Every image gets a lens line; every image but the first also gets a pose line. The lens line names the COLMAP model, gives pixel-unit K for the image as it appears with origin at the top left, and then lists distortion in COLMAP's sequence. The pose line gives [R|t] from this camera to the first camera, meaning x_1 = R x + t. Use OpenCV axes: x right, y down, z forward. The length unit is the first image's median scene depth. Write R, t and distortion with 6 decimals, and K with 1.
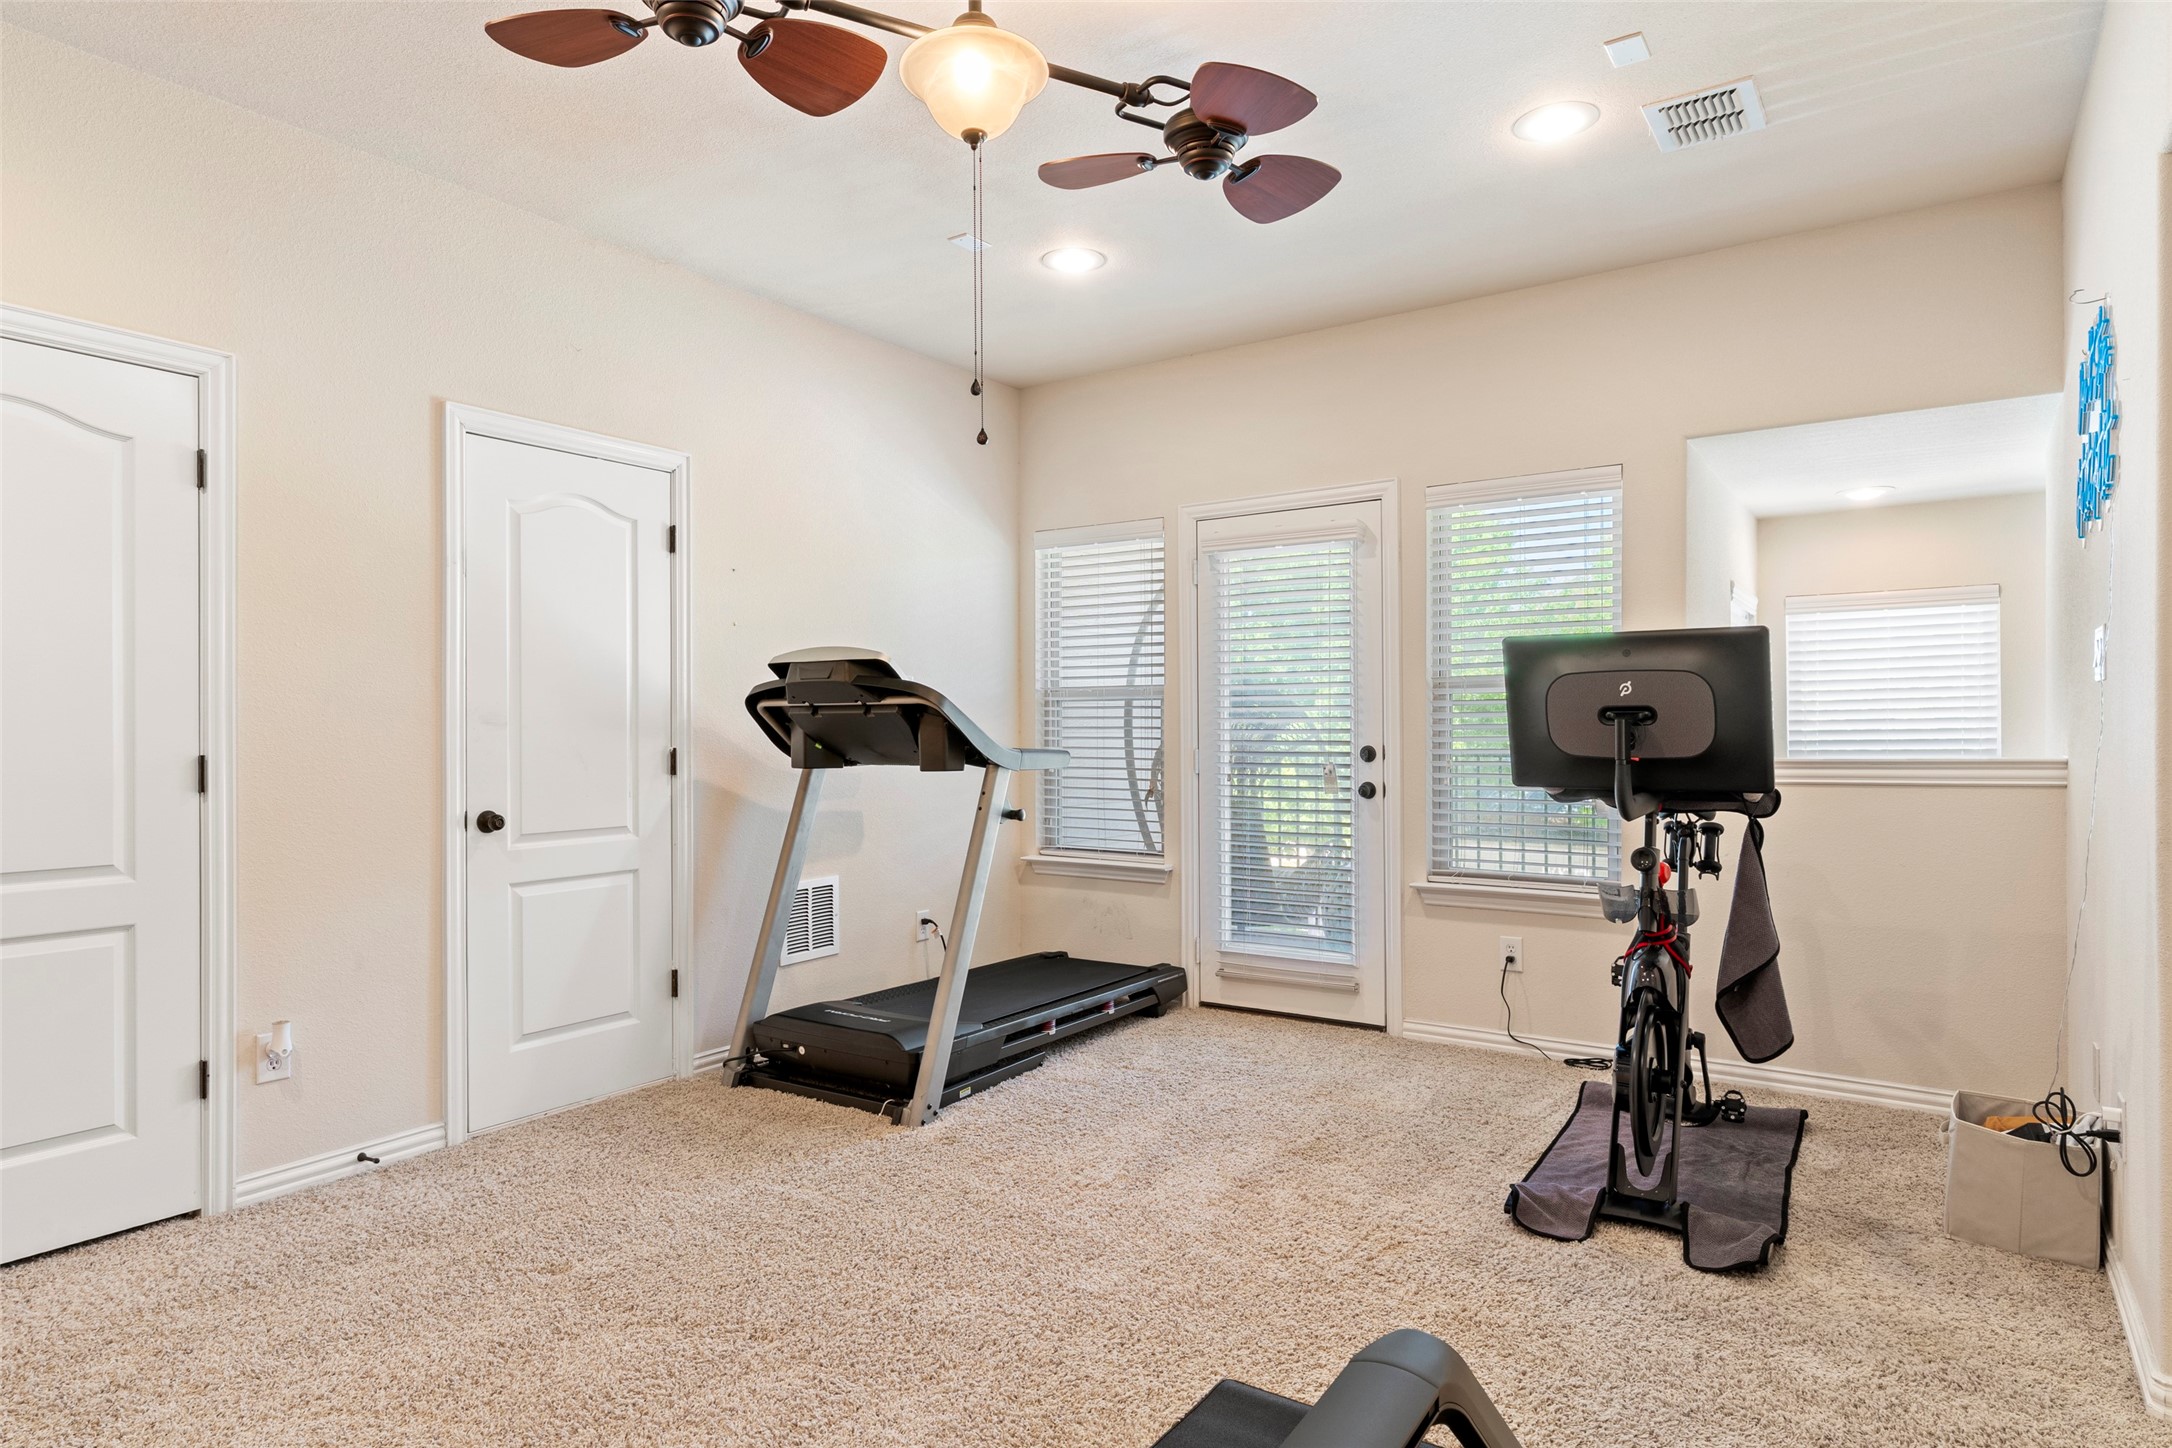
lens RADIAL K [[1242.8, 0, 1082.3], [0, 1242.8, 733.3], [0, 0, 1]] dist [0.019984, 0.000261]
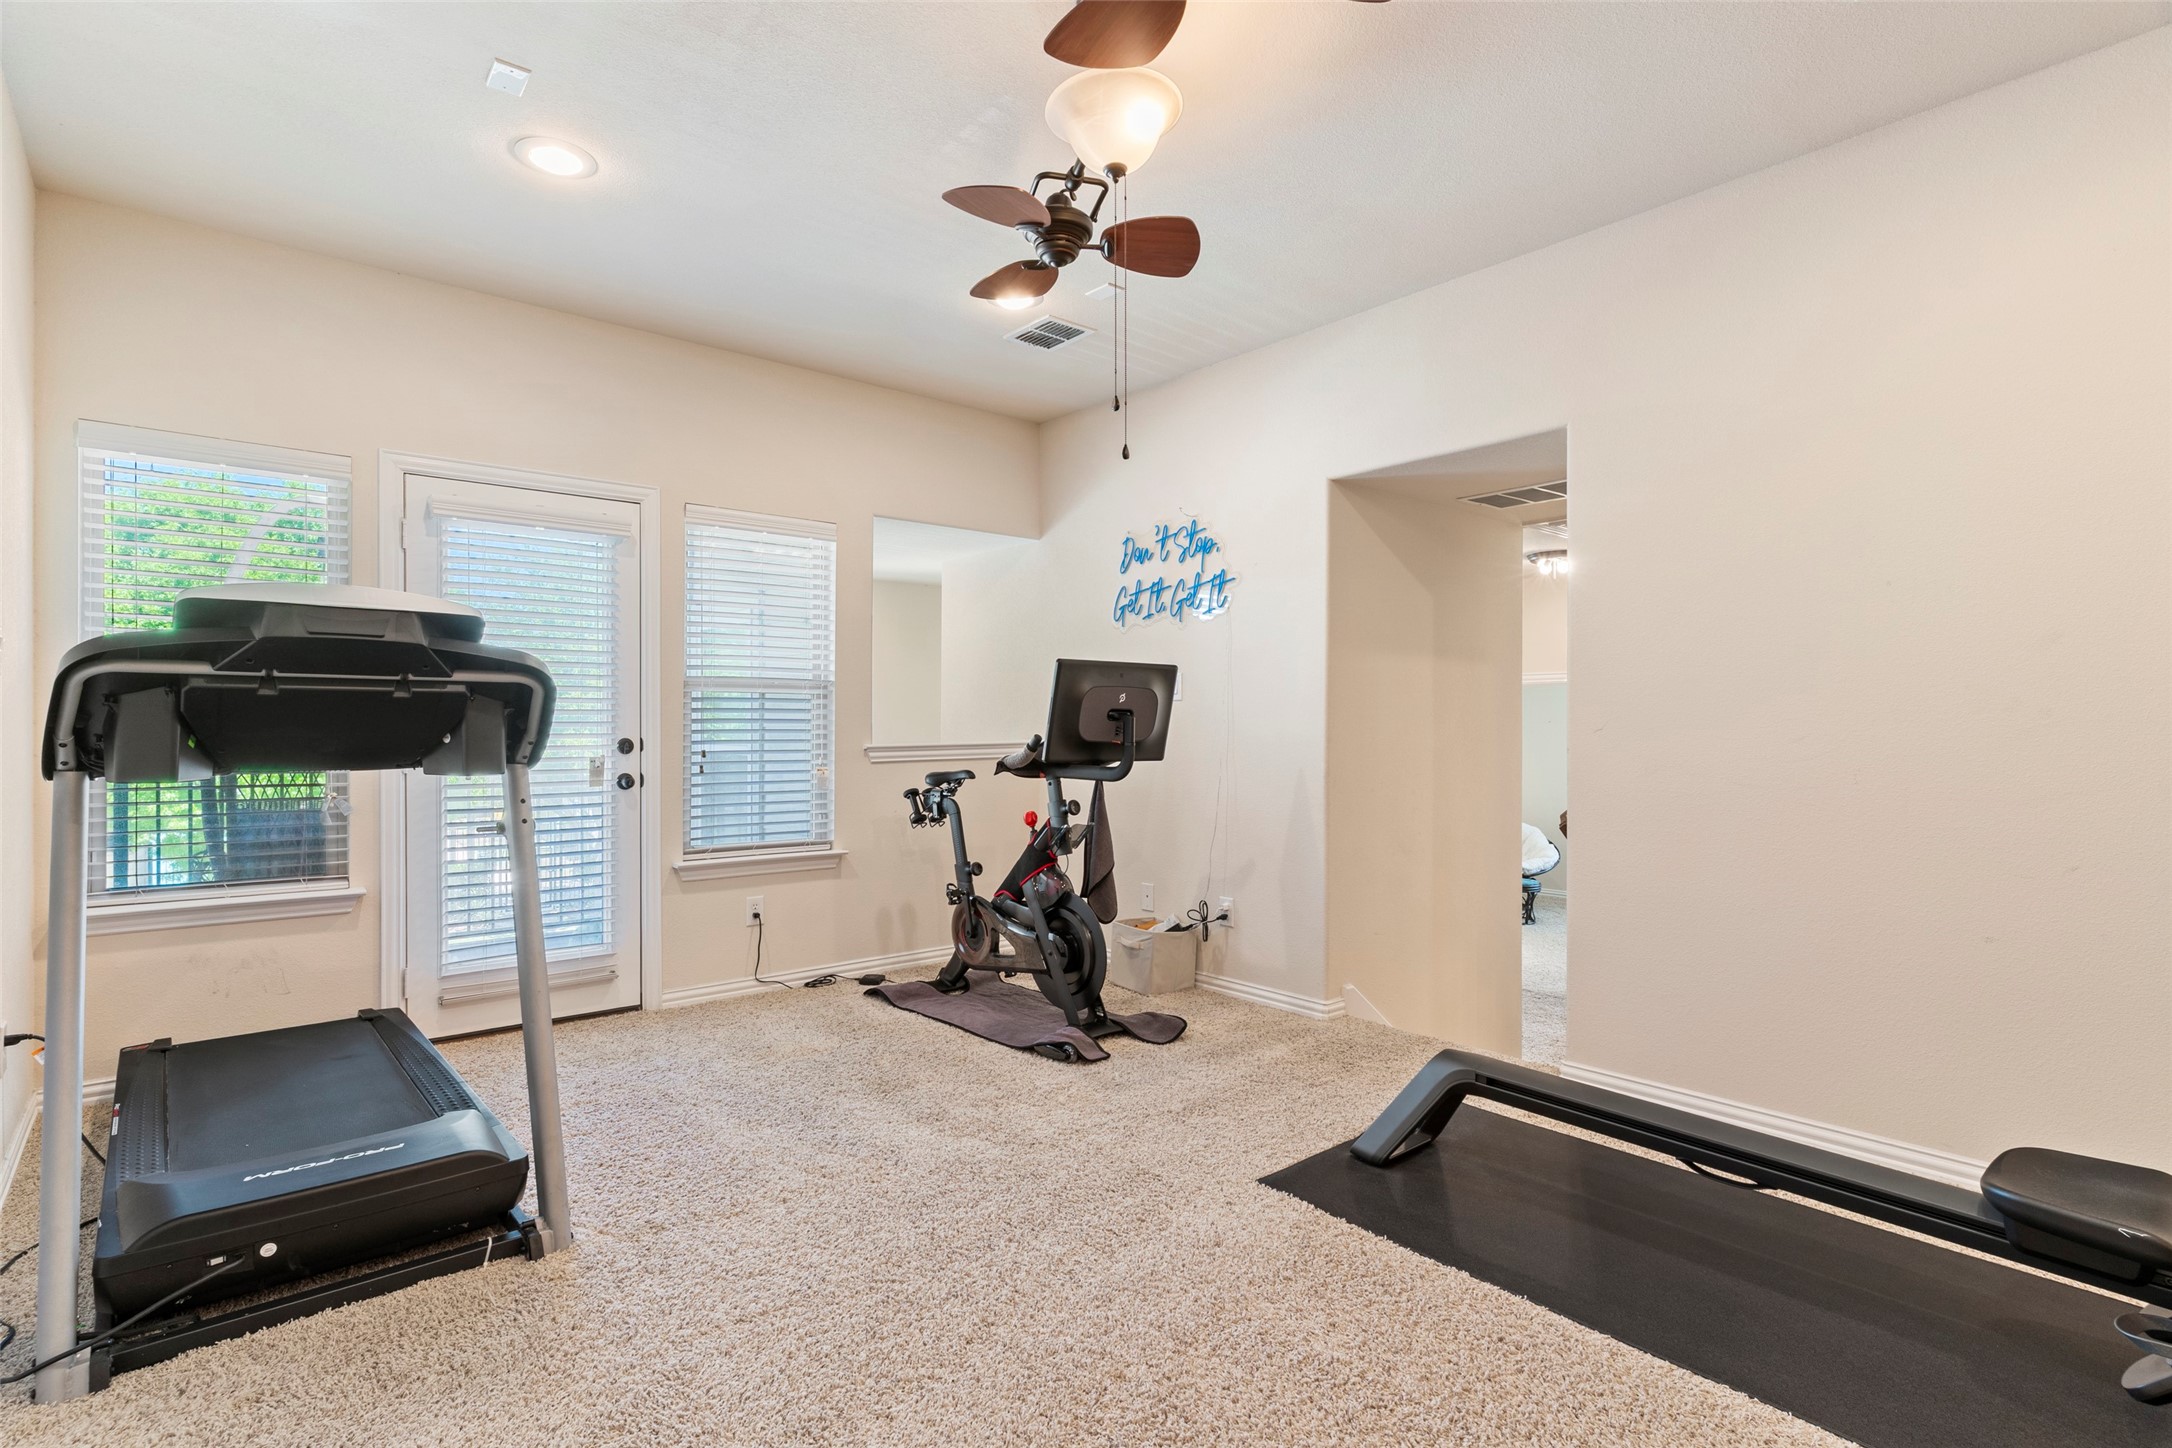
lens RADIAL K [[1025.7, 0, 1083.1], [0, 1025.7, 720.5], [0, 0, 1]] dist [-0.000576, 0.000184]
pose [[0.277079, 0.010129, 0.960794, -0.522312], [-0.000313, 0.999945, -0.010452, 0.004321], [-0.960847, 0.002595, 0.277067, 0.427466]]
